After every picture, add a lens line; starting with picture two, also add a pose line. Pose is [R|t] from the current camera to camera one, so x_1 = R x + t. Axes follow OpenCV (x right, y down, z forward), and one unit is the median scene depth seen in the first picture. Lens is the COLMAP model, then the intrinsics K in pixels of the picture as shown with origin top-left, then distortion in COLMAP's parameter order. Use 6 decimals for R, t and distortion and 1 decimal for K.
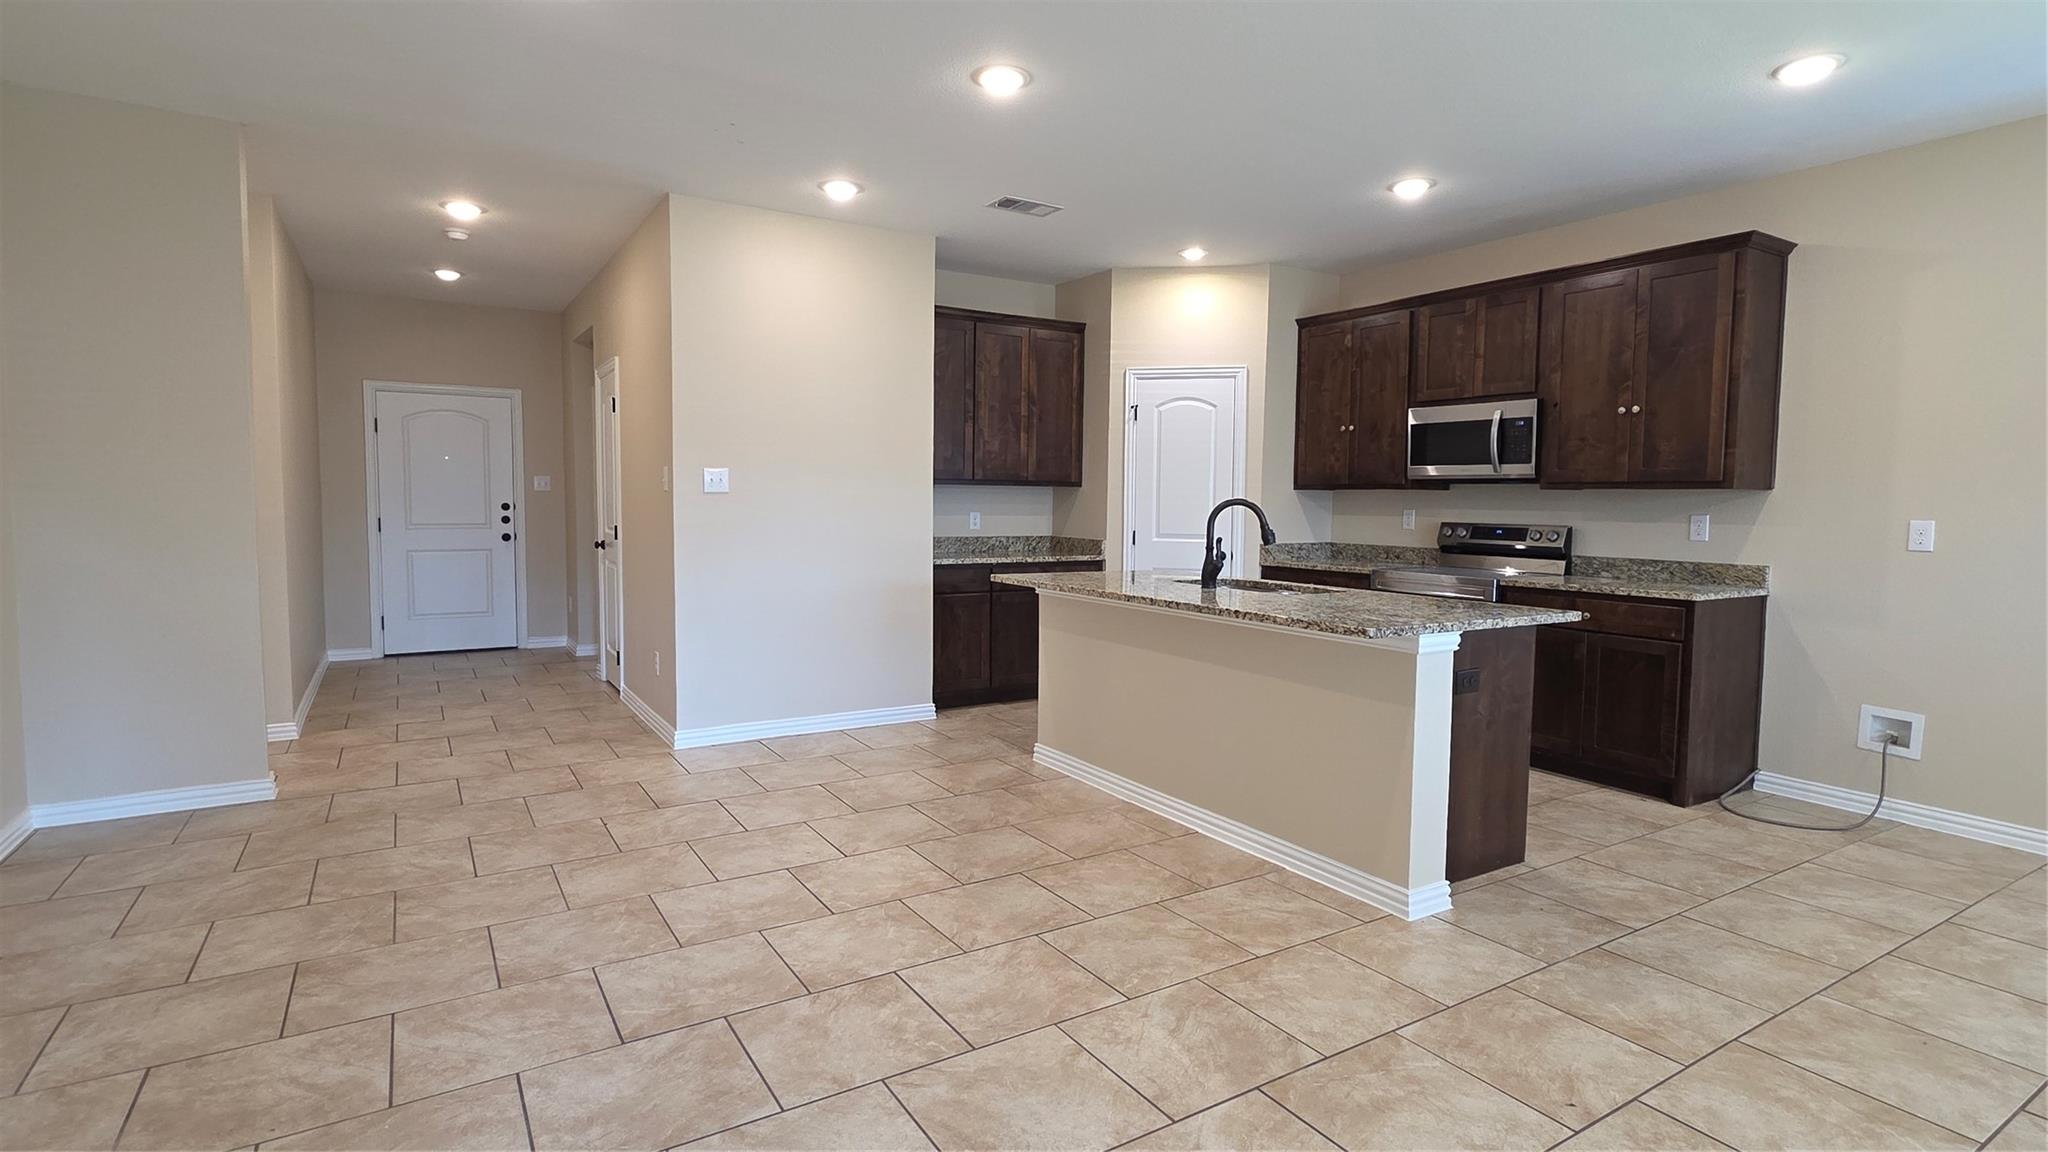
lens RADIAL K [[1010.0, 0, 1042.2], [0, 1010.0, 560.3], [0, 0, 1]] dist [0.013937, -0.002105]
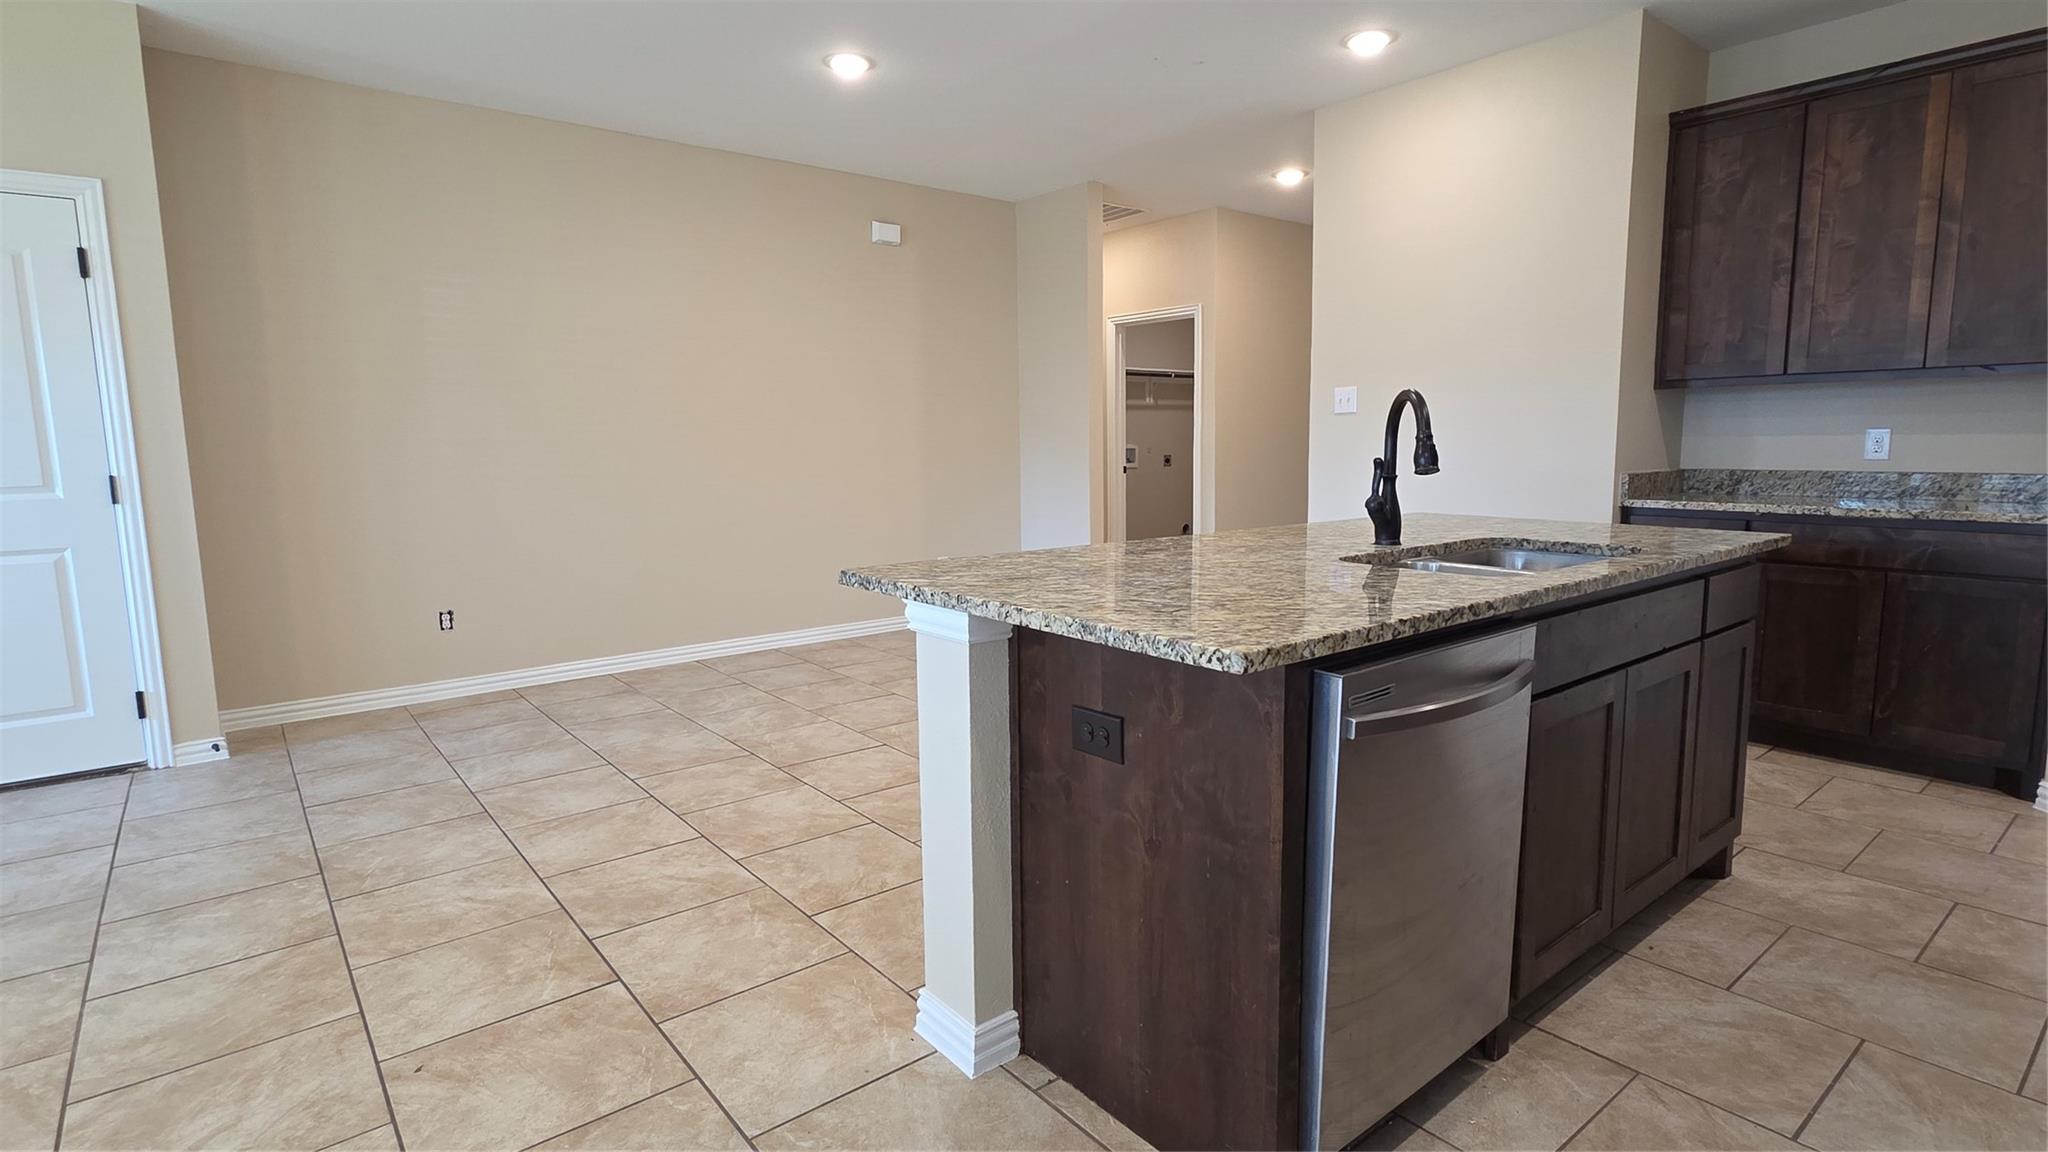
lens RADIAL K [[1010.0, 0, 1042.5], [0, 1010.0, 558.5], [0, 0, 1]] dist [0.013937, -0.002105]
pose [[0.118848, 0.103100, -0.987545, 0.679522], [-0.048467, 0.994011, 0.097942, -0.011951], [0.991729, 0.036223, 0.123133, 0.677191]]
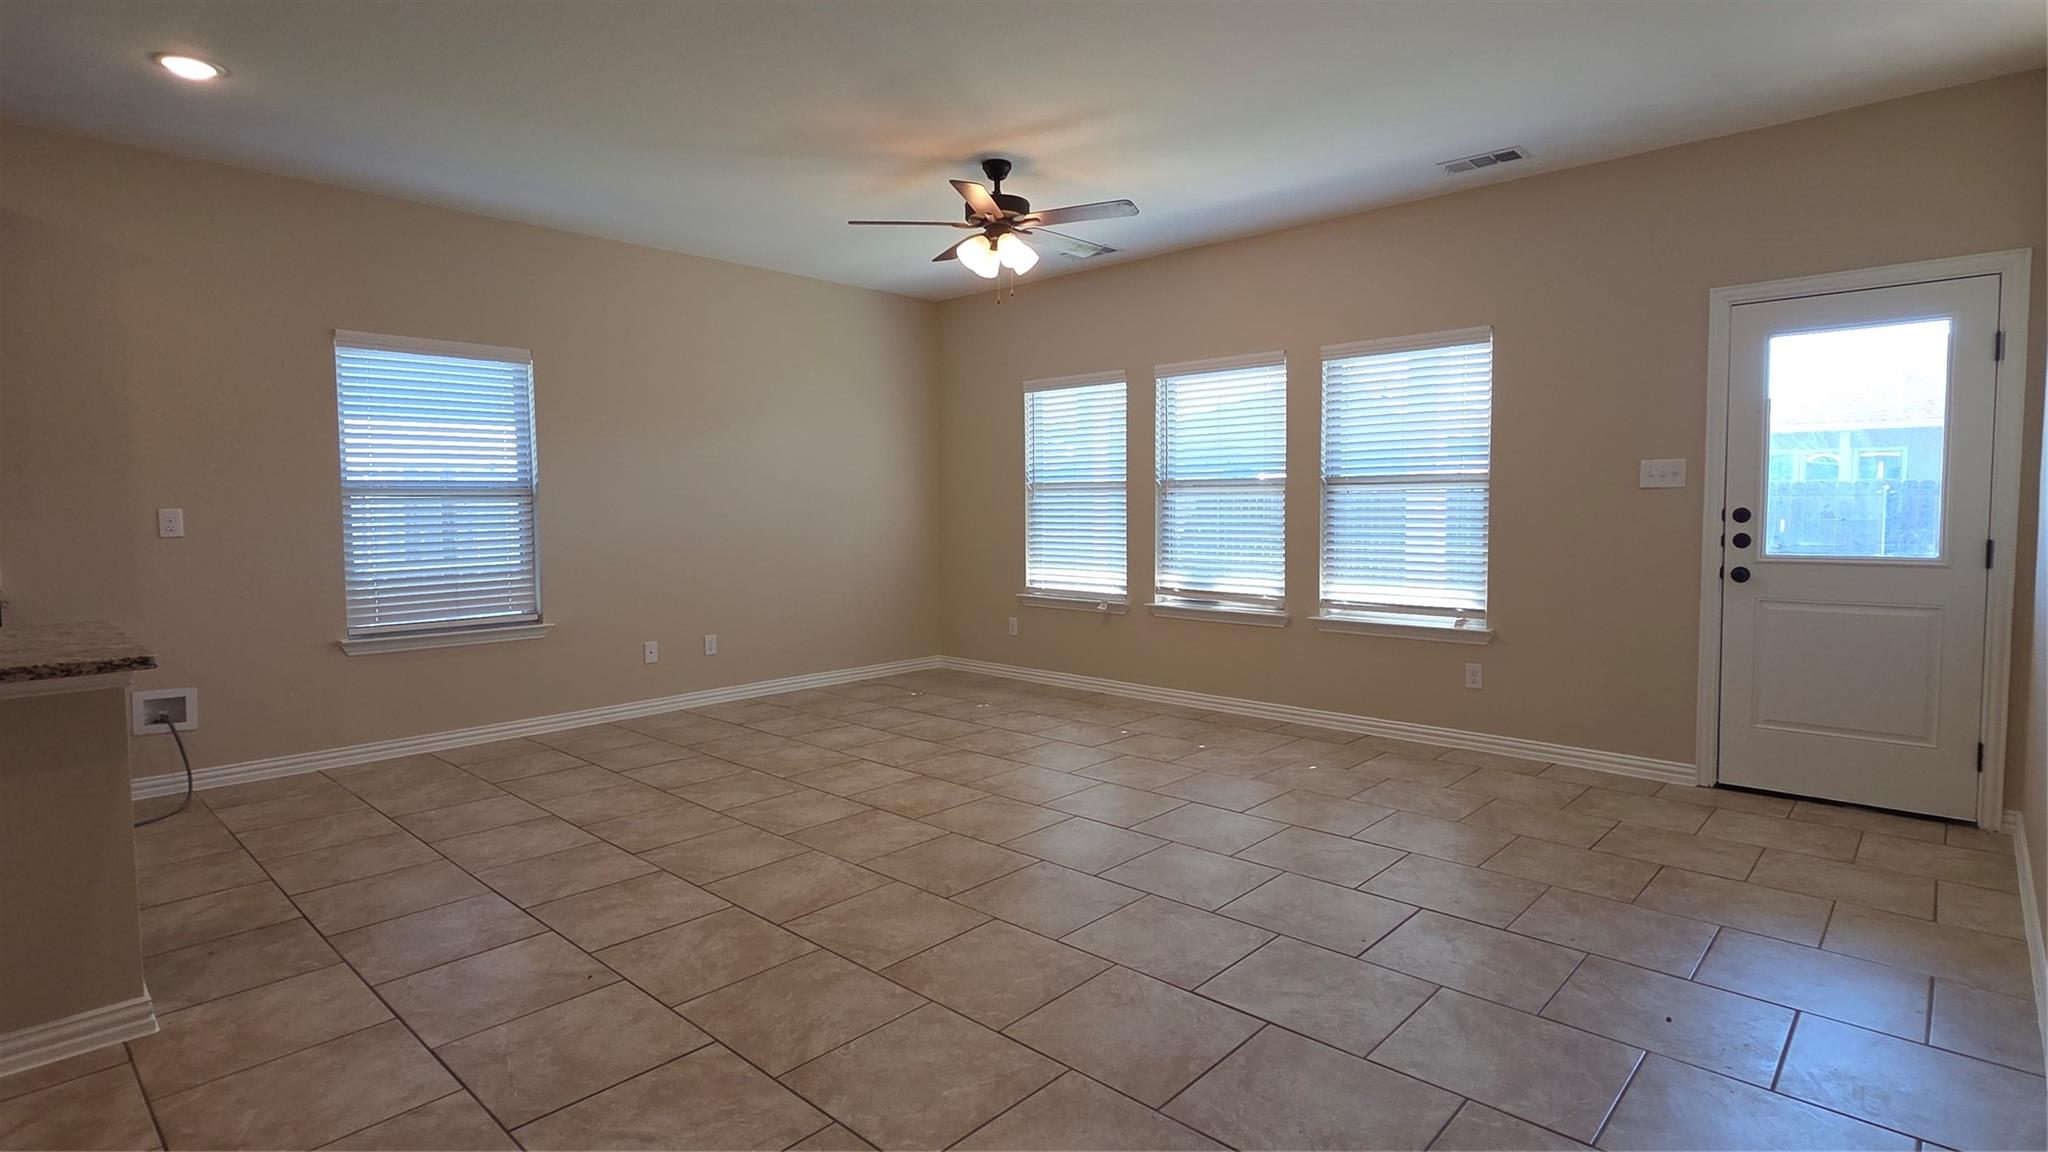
lens RADIAL K [[1010.0, 0, 1023.4], [0, 1010.0, 563.2], [0, 0, 1]] dist [0.013937, -0.002105]
pose [[-0.242009, -0.066487, 0.967993, -0.354655], [0.068211, 0.994015, 0.085328, -0.011179], [-0.967873, 0.086678, -0.236026, 0.355180]]
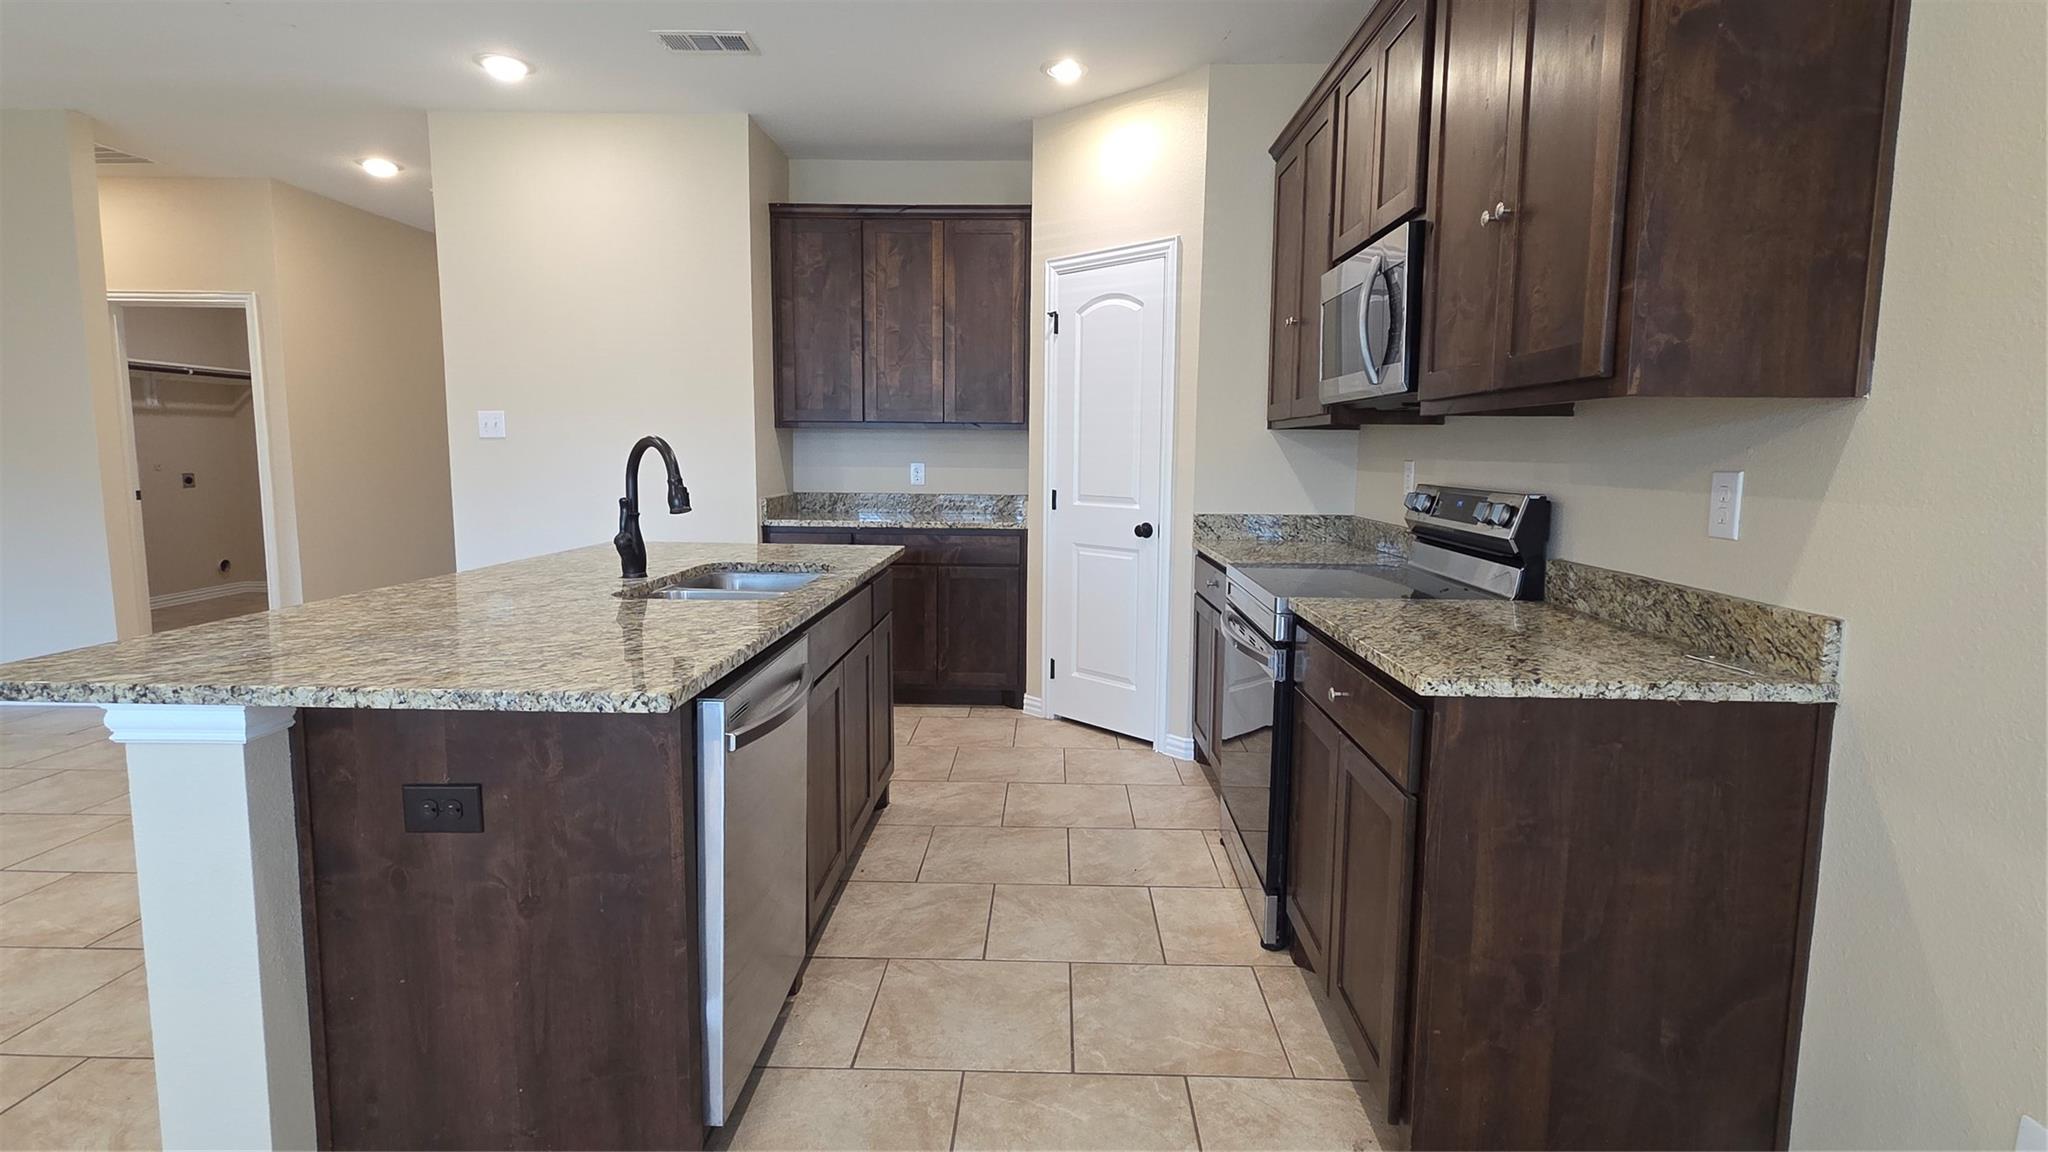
lens RADIAL K [[1010.0, 0, 1036.8], [0, 1010.0, 556.9], [0, 0, 1]] dist [0.013937, -0.002105]
pose [[0.831928, 0.054873, -0.552163, 0.680747], [-0.033677, 0.998257, 0.048464, -0.023227], [0.553860, -0.021724, 0.832326, 0.567032]]
